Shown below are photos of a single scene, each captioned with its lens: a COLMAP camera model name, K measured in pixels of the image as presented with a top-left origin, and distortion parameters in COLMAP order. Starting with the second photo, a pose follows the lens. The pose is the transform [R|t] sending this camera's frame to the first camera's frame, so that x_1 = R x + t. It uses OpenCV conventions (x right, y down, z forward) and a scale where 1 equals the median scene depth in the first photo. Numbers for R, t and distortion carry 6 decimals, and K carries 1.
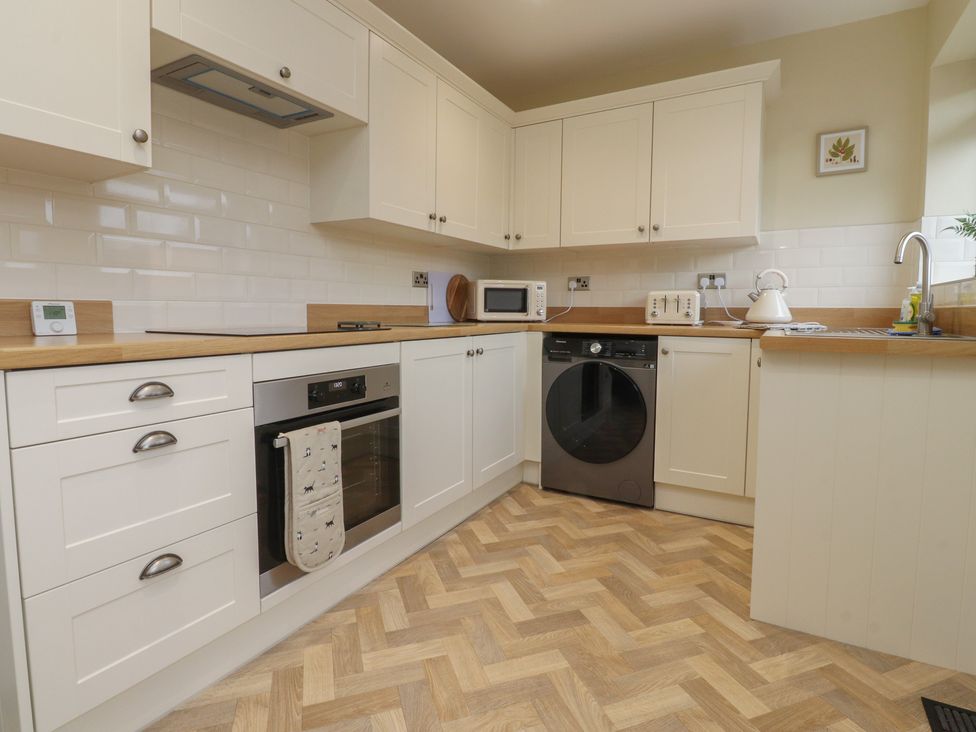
lens RADIAL K [[510.9, 0, 492.0], [0, 510.9, 349.1], [0, 0, 1]] dist [0.006314, -0.016748]
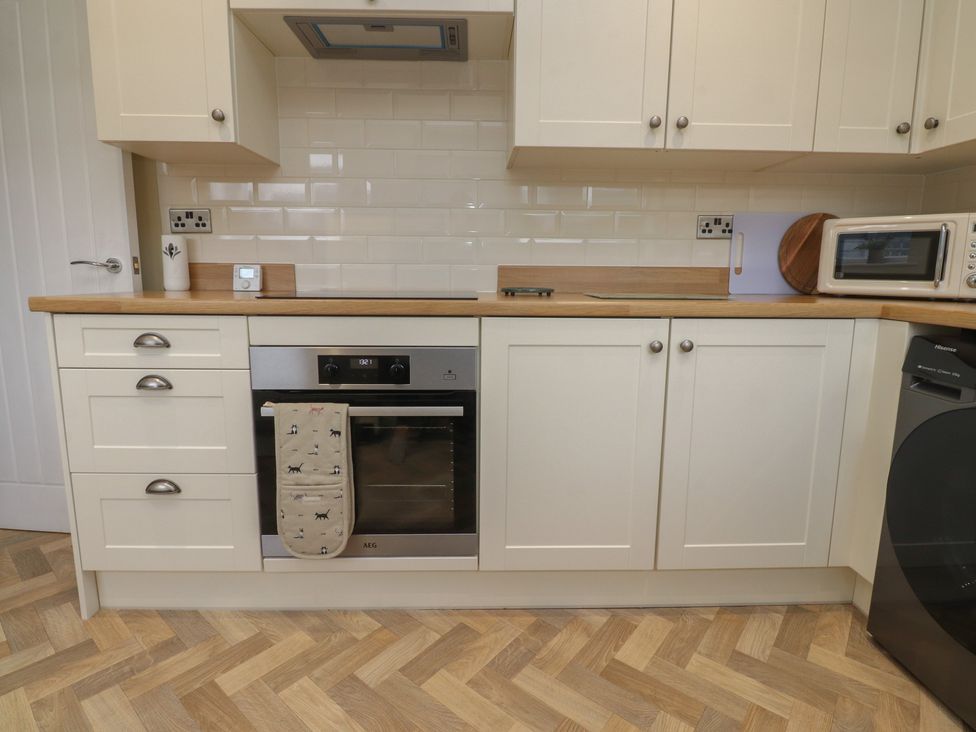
lens RADIAL K [[510.9, 0, 492.0], [0, 510.9, 349.1], [0, 0, 1]] dist [0.006314, -0.016748]
pose [[0.512908, 0.127473, -0.848927, 0.335161], [-0.070902, 0.991825, 0.106093, -0.035642], [0.855511, 0.005775, 0.517753, 0.488937]]
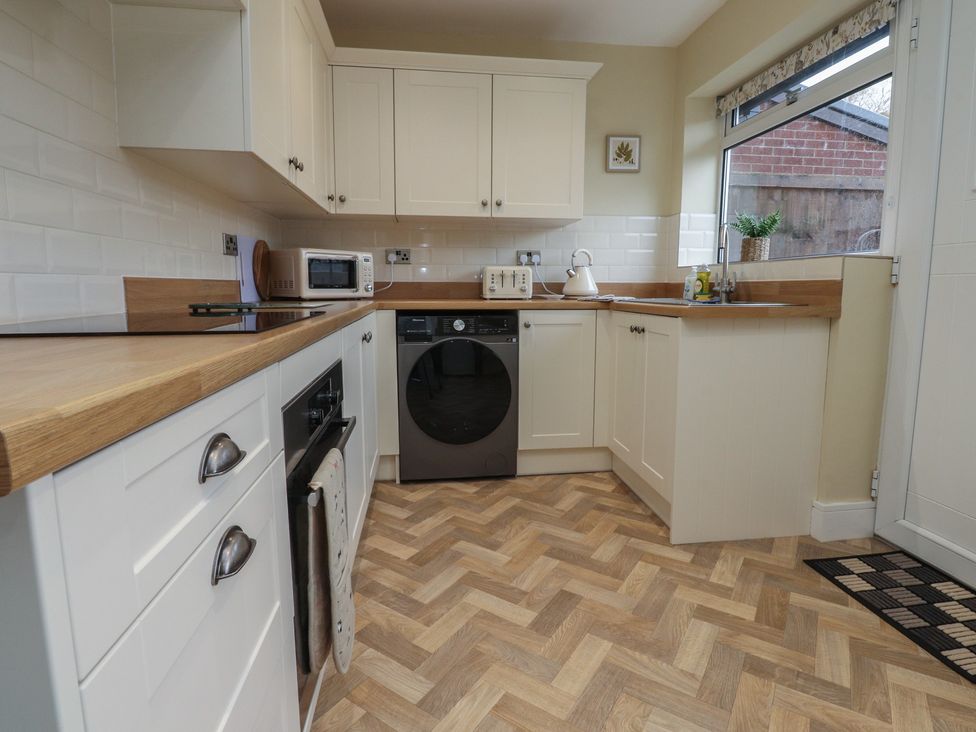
lens RADIAL K [[510.9, 0, 492.0], [0, 510.9, 349.1], [0, 0, 1]] dist [0.006314, -0.016748]
pose [[0.798520, -0.078338, 0.596849, -0.340451], [0.050153, 0.996707, 0.063721, -0.015895], [-0.599875, -0.020949, 0.799819, 0.207262]]
